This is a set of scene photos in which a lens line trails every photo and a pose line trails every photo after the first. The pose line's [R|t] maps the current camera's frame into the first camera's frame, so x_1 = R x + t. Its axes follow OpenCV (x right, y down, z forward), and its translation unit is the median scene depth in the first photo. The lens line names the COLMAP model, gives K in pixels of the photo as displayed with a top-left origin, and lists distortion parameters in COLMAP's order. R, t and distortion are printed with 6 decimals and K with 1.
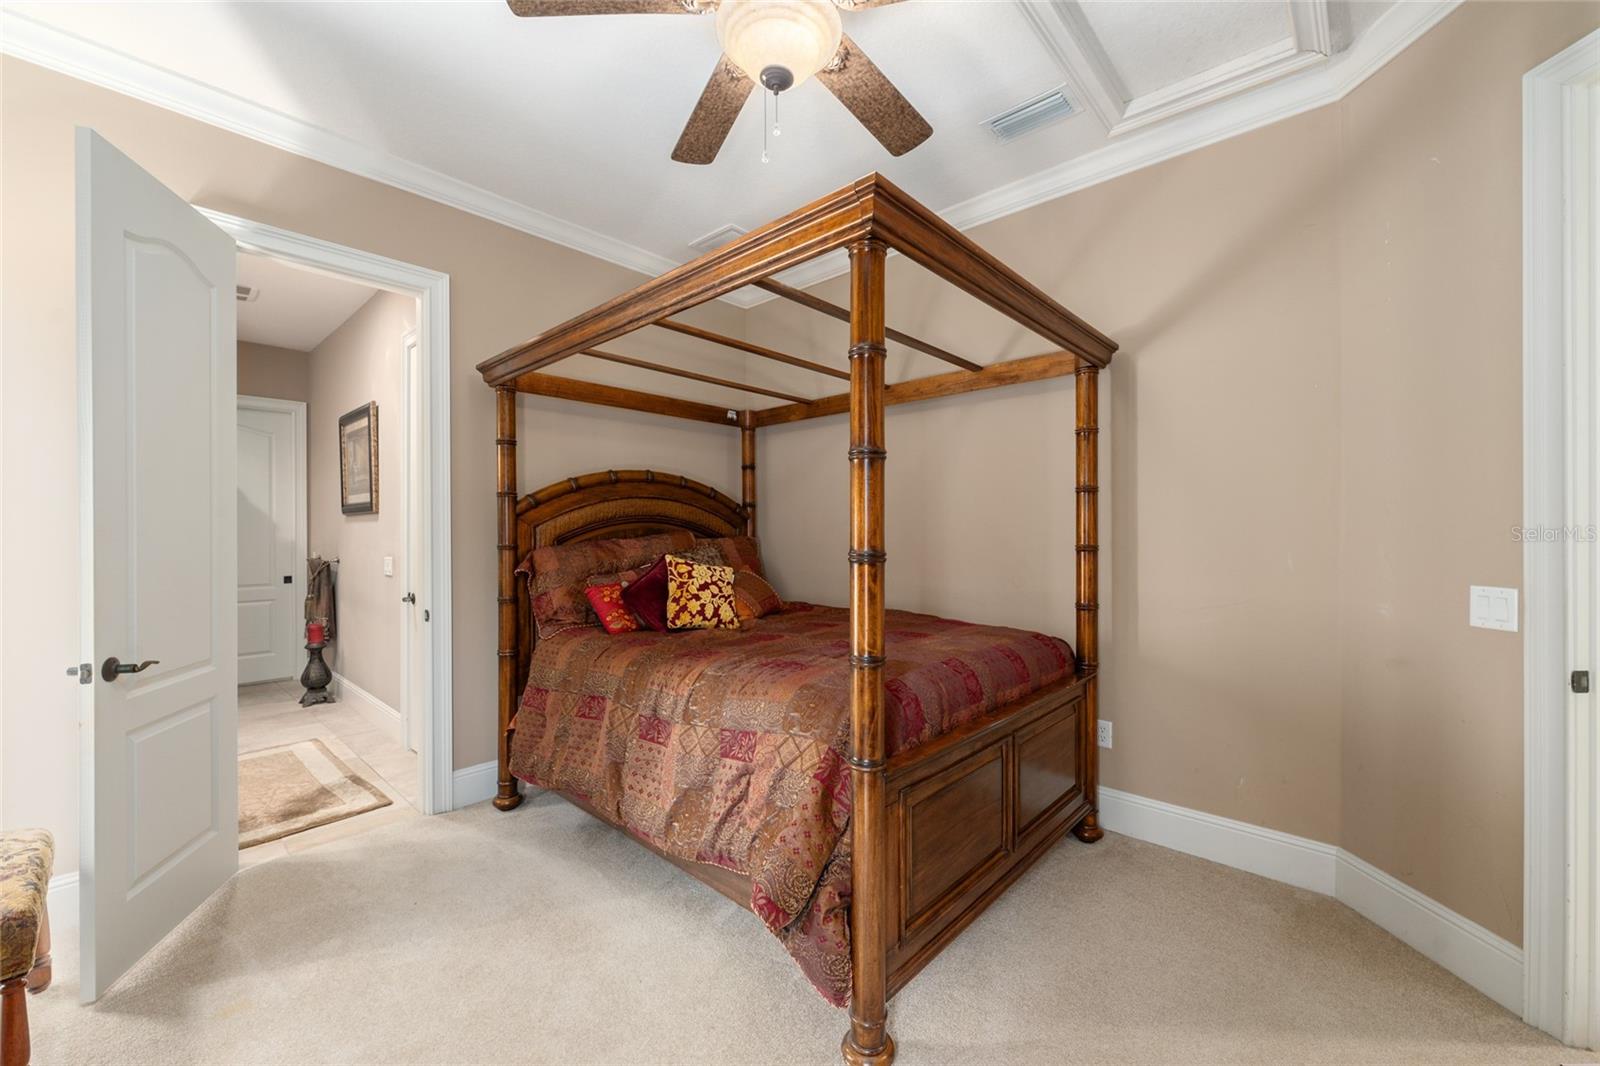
lens RADIAL K [[638.1, 0, 801.4], [0, 638.1, 534.3], [0, 0, 1]] dist [-0.001690, 0.000805]
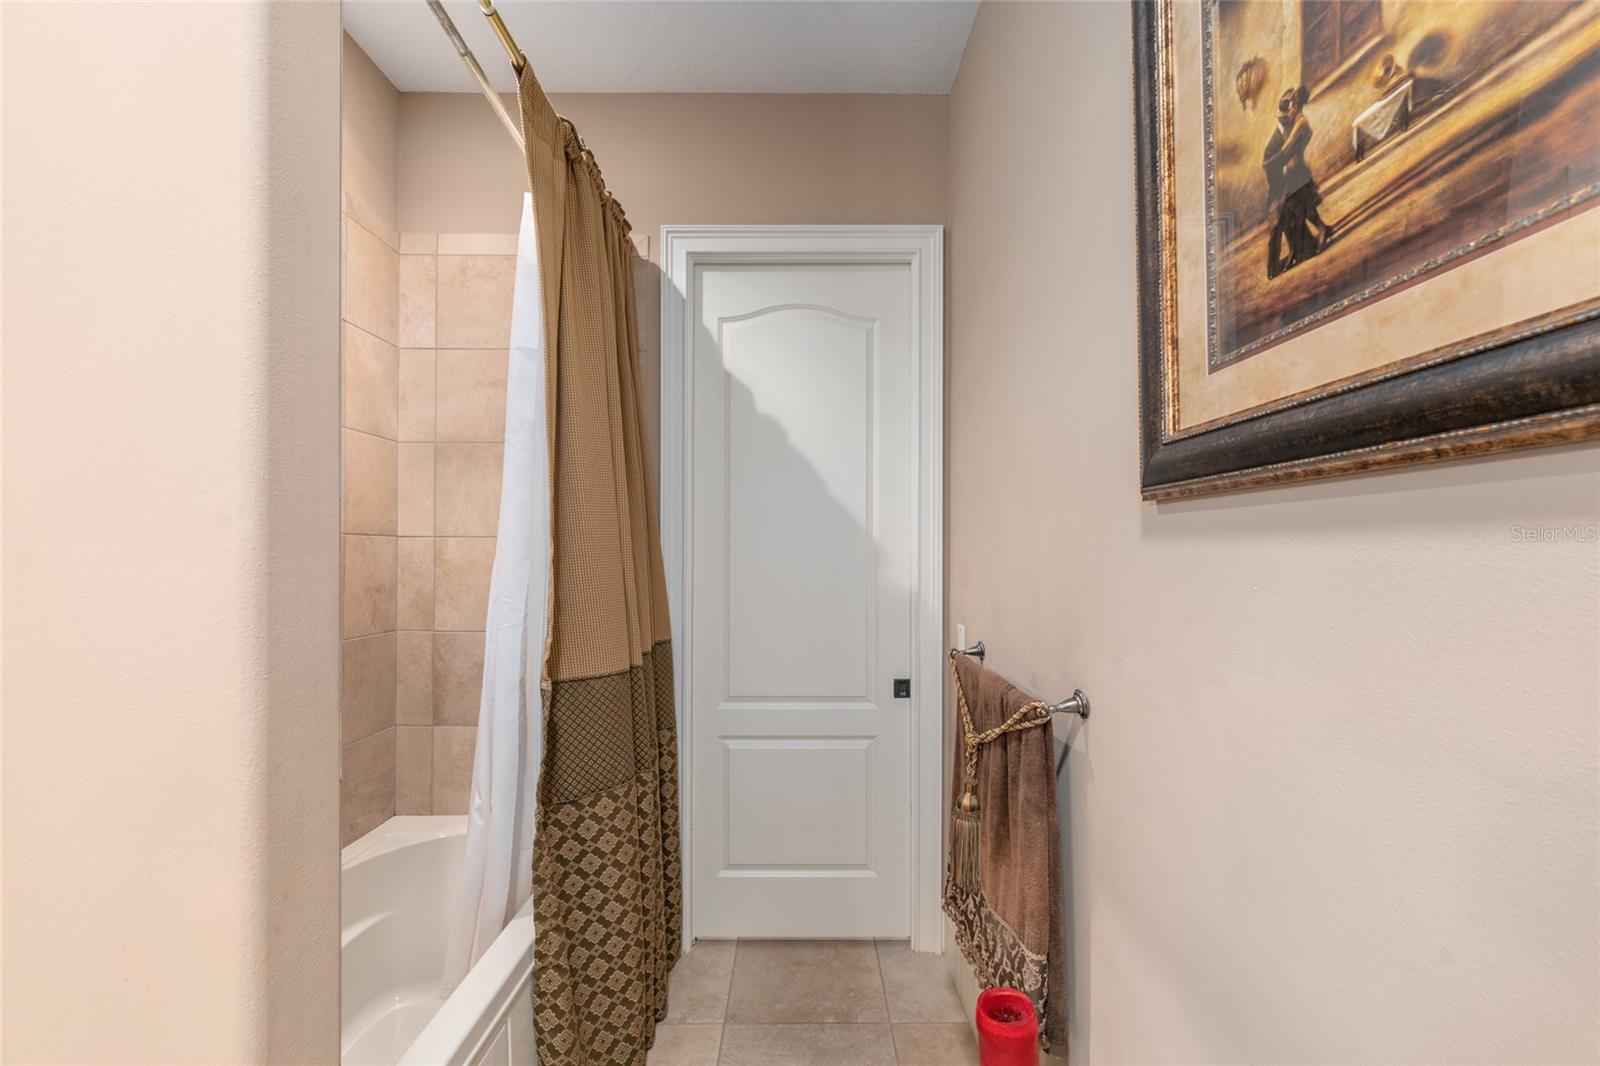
lens RADIAL K [[638.1, 0, 800.7], [0, 638.1, 542.5], [0, 0, 1]] dist [-0.001690, 0.000805]
pose [[0.678611, -0.009838, -0.734432, -0.447687], [-0.006862, 0.999782, -0.019734, -0.008934], [0.734466, 0.018432, 0.678395, 0.549858]]
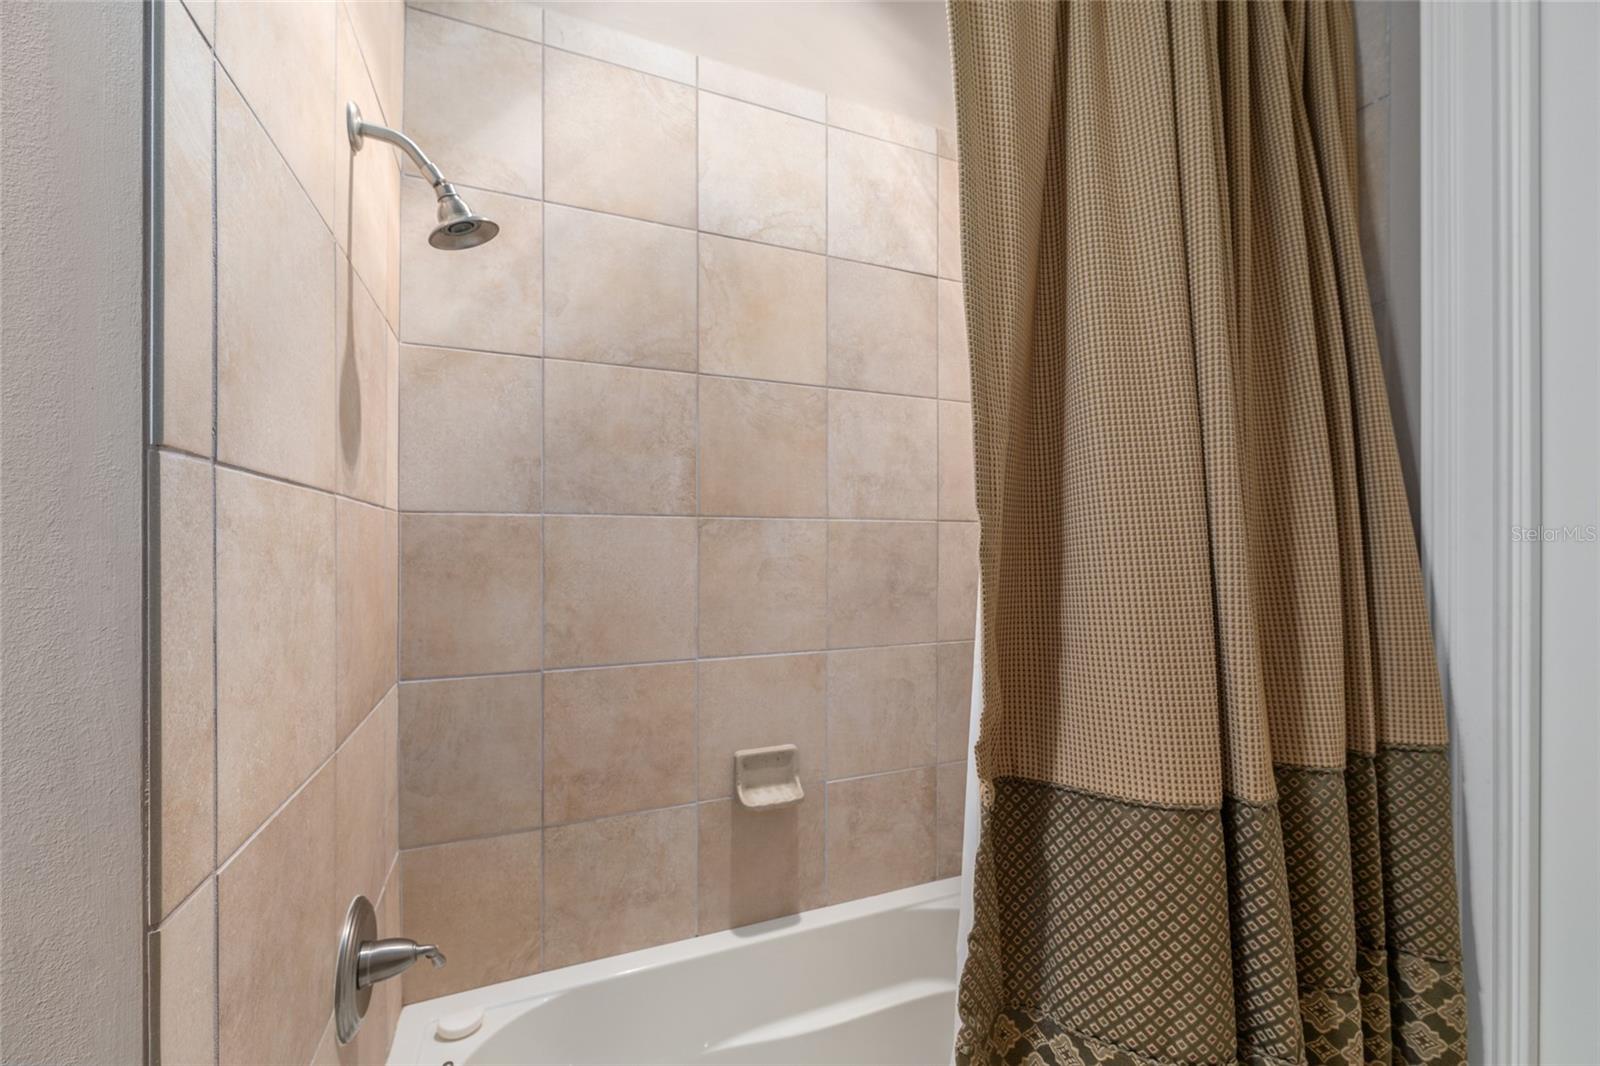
lens RADIAL K [[638.1, 0, 803.5], [0, 638.1, 543.9], [0, 0, 1]] dist [-0.001690, 0.000805]
pose [[-0.414769, 0.001187, -0.909926, -0.583834], [-0.001101, 0.999998, 0.001806, -0.008247], [0.909926, 0.001751, -0.414767, 0.685847]]
